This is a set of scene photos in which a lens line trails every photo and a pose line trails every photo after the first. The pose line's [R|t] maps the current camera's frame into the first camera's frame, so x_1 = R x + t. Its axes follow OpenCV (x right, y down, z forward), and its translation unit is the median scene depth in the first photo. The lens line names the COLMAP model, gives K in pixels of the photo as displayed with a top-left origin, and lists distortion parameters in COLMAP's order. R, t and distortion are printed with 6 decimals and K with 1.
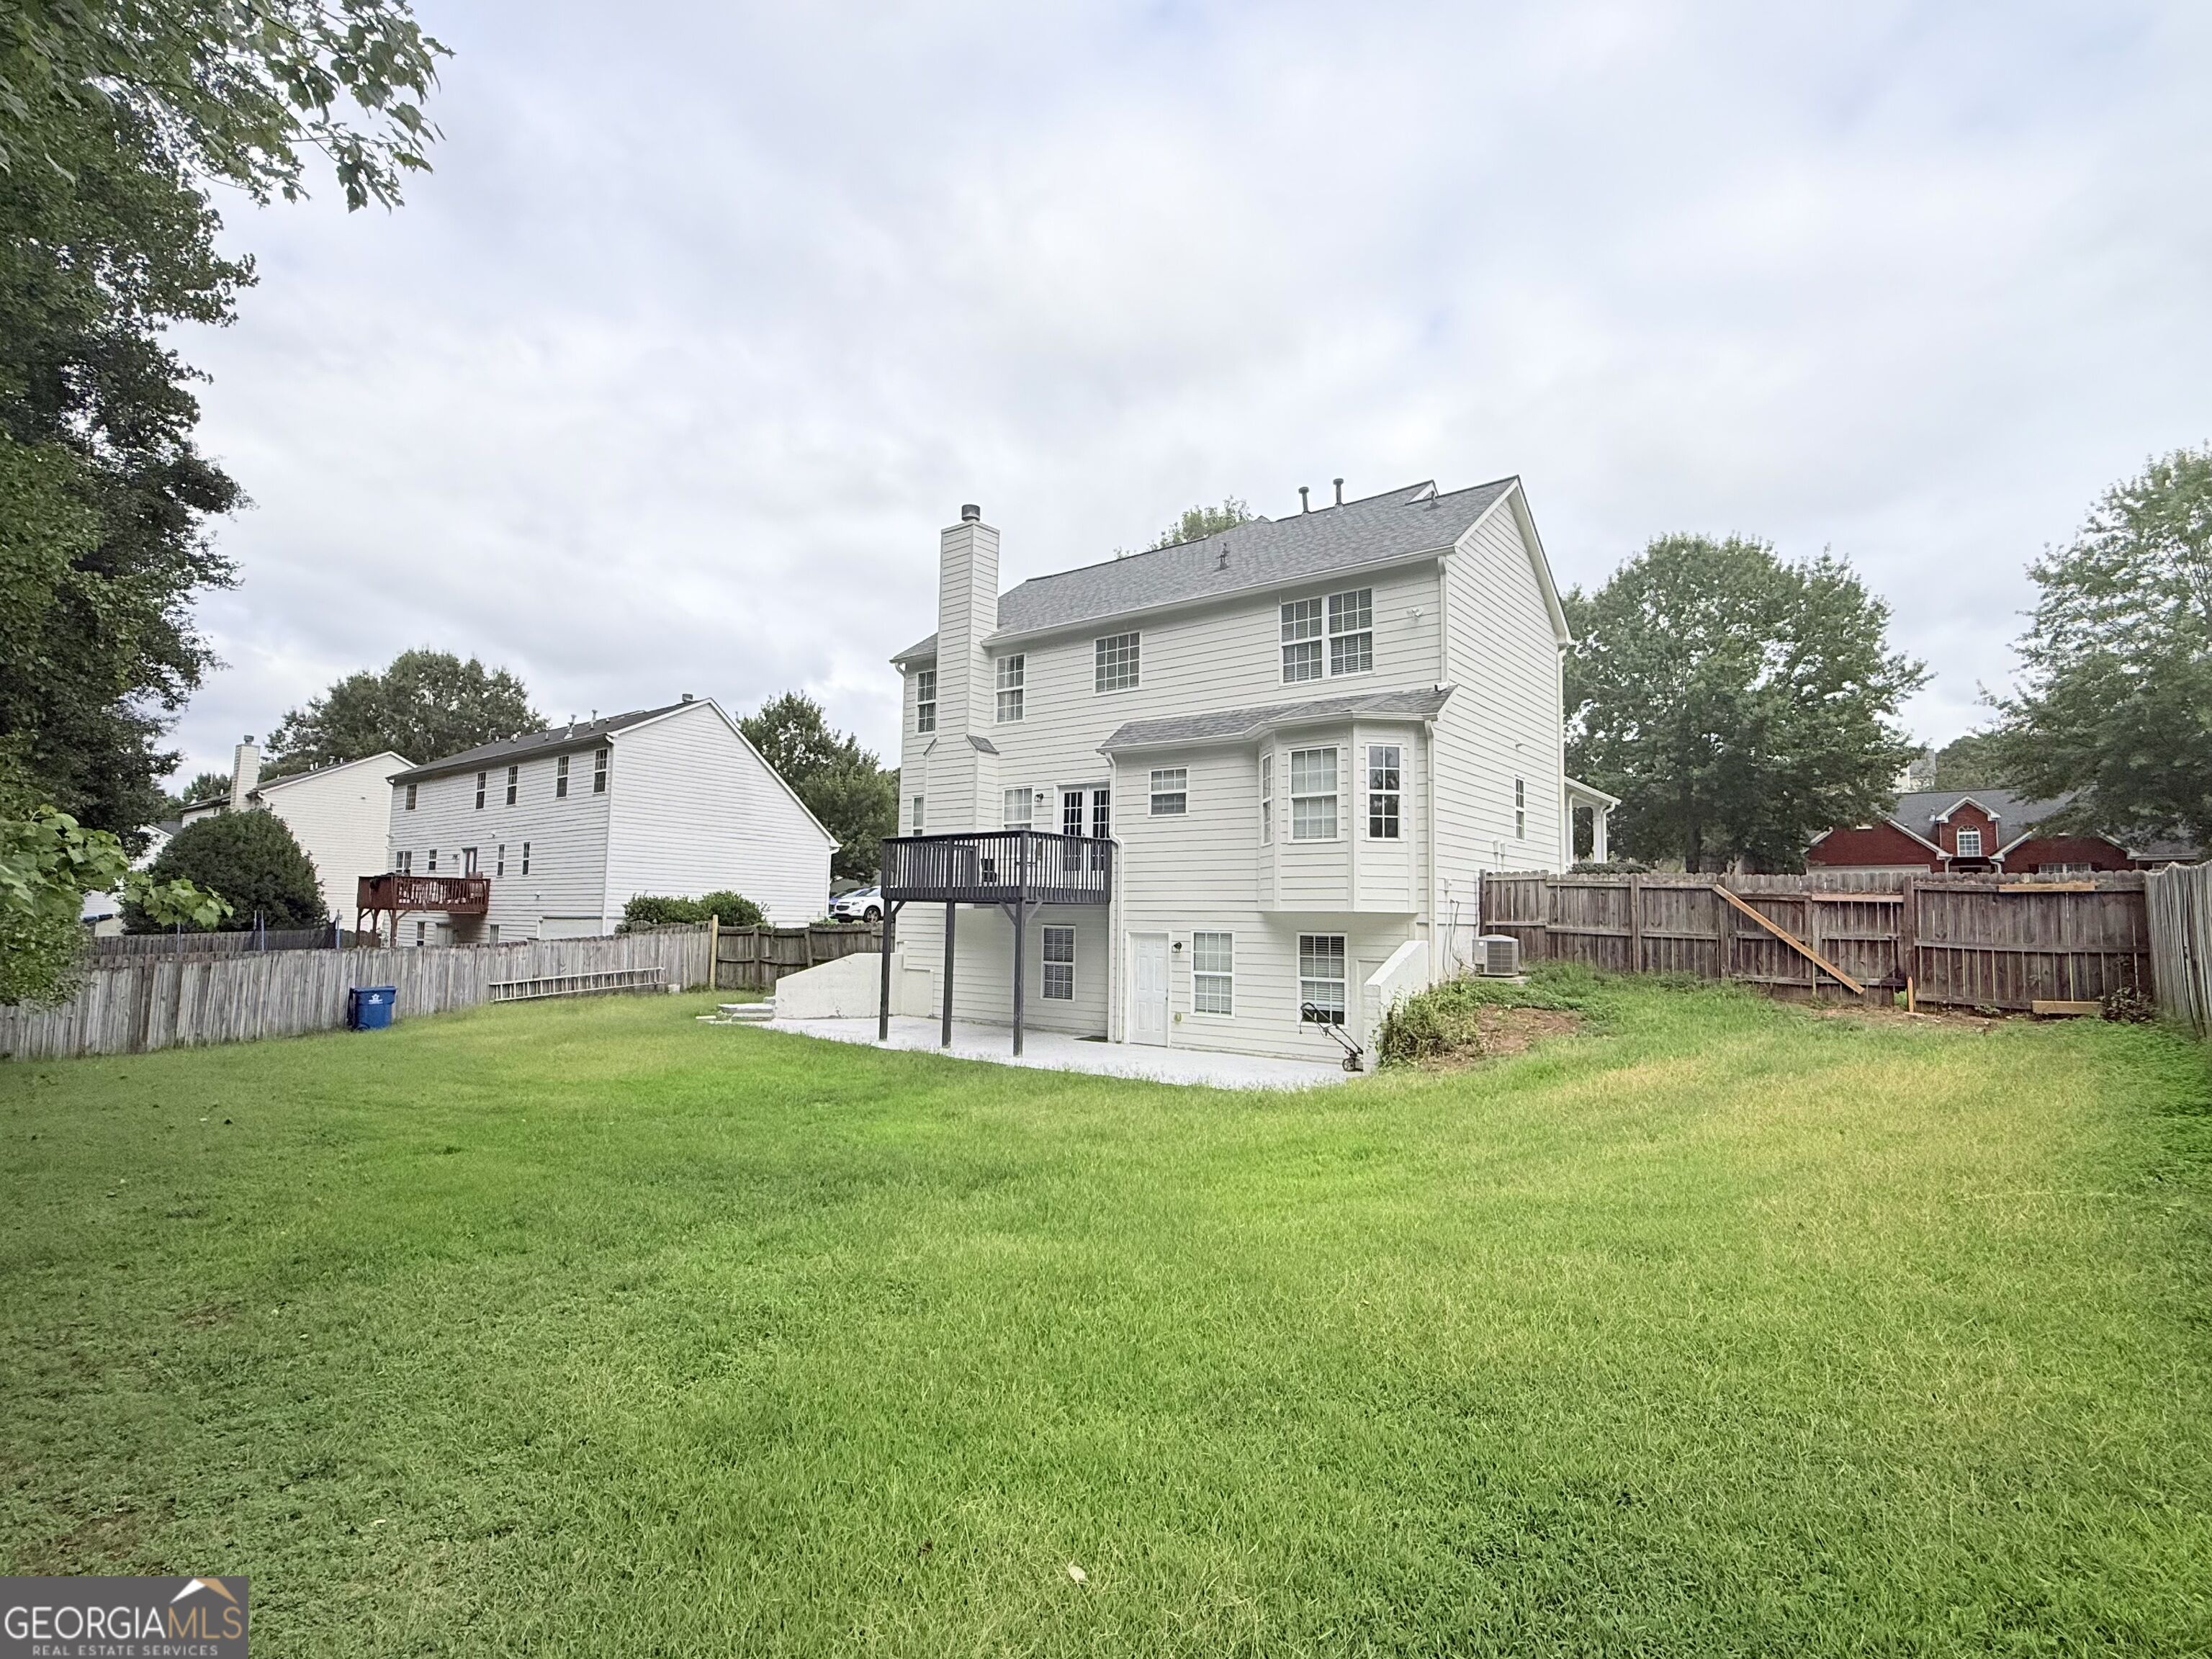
lens RADIAL K [[1084.3, 0, 1107.0], [0, 1084.3, 821.7], [0, 0, 1]] dist [-0.000665, -0.000208]
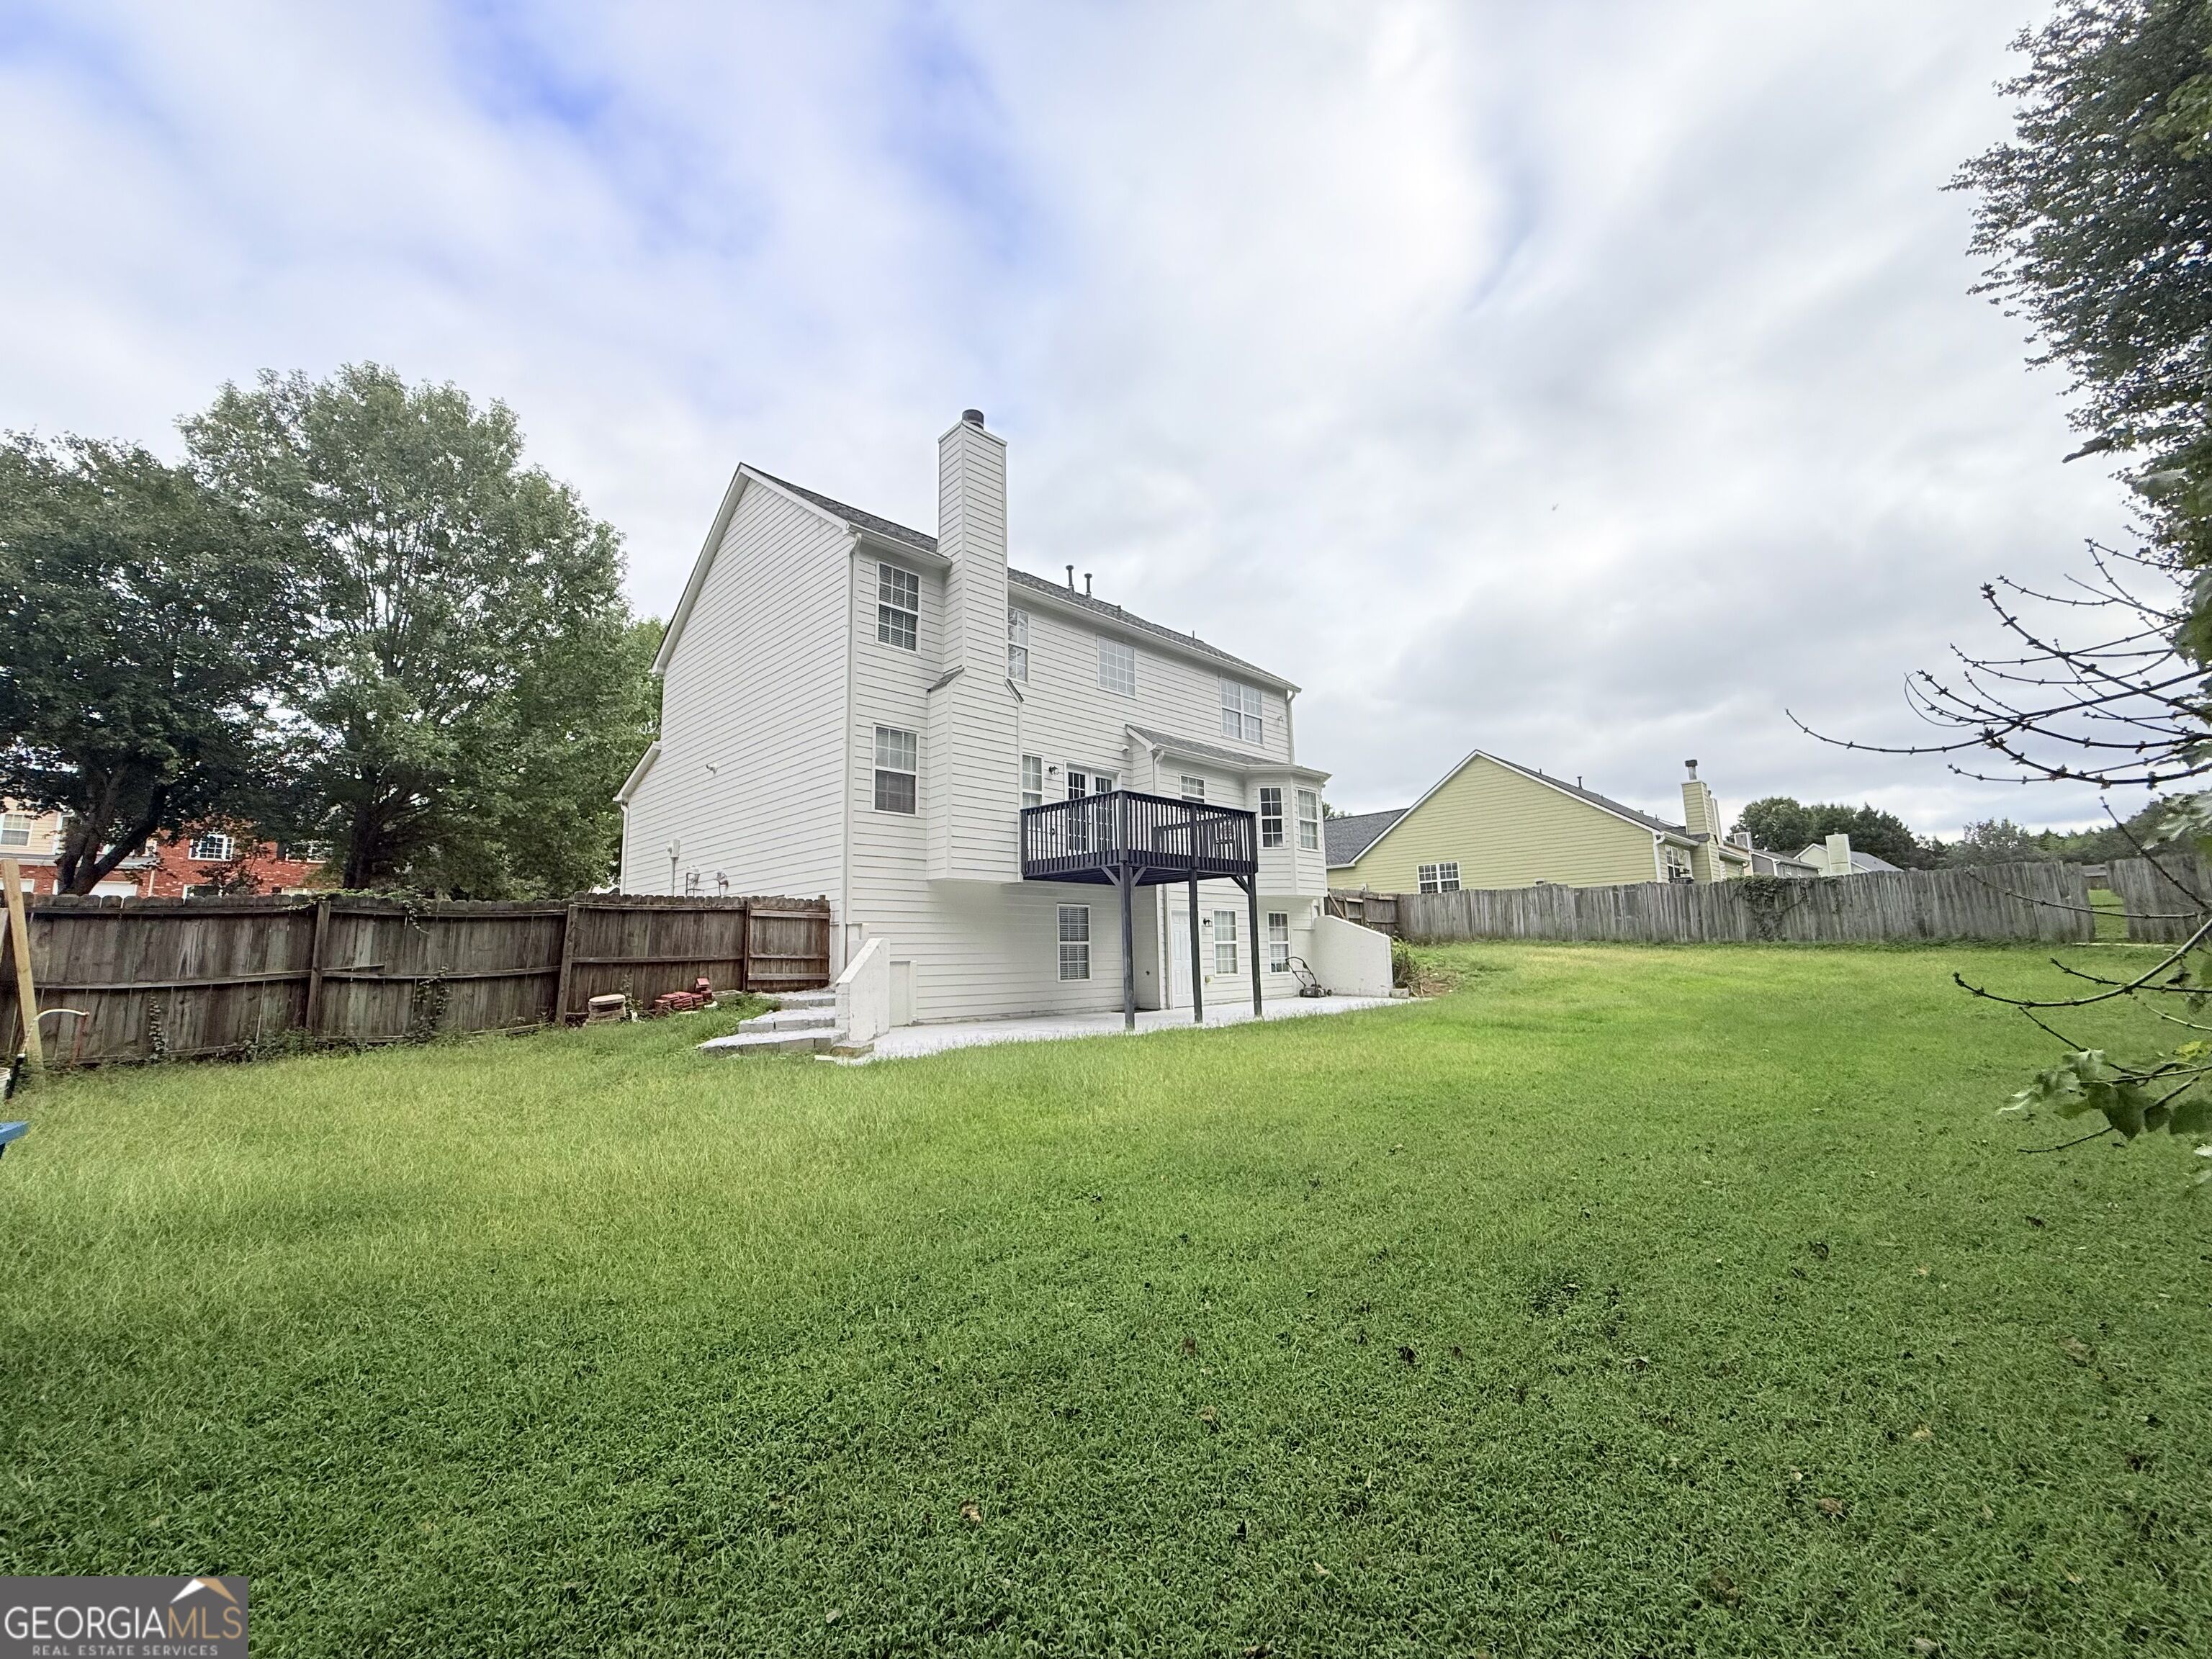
lens RADIAL K [[872.7, 0, 1107.0], [0, 872.7, 831.6], [0, 0, 1]] dist [-0.003172, 0.000329]
pose [[0.111070, 0.132869, 0.984890, -0.835021], [-0.059673, 0.990126, -0.126846, 0.130223], [-0.992019, -0.044683, 0.117902, 0.888467]]
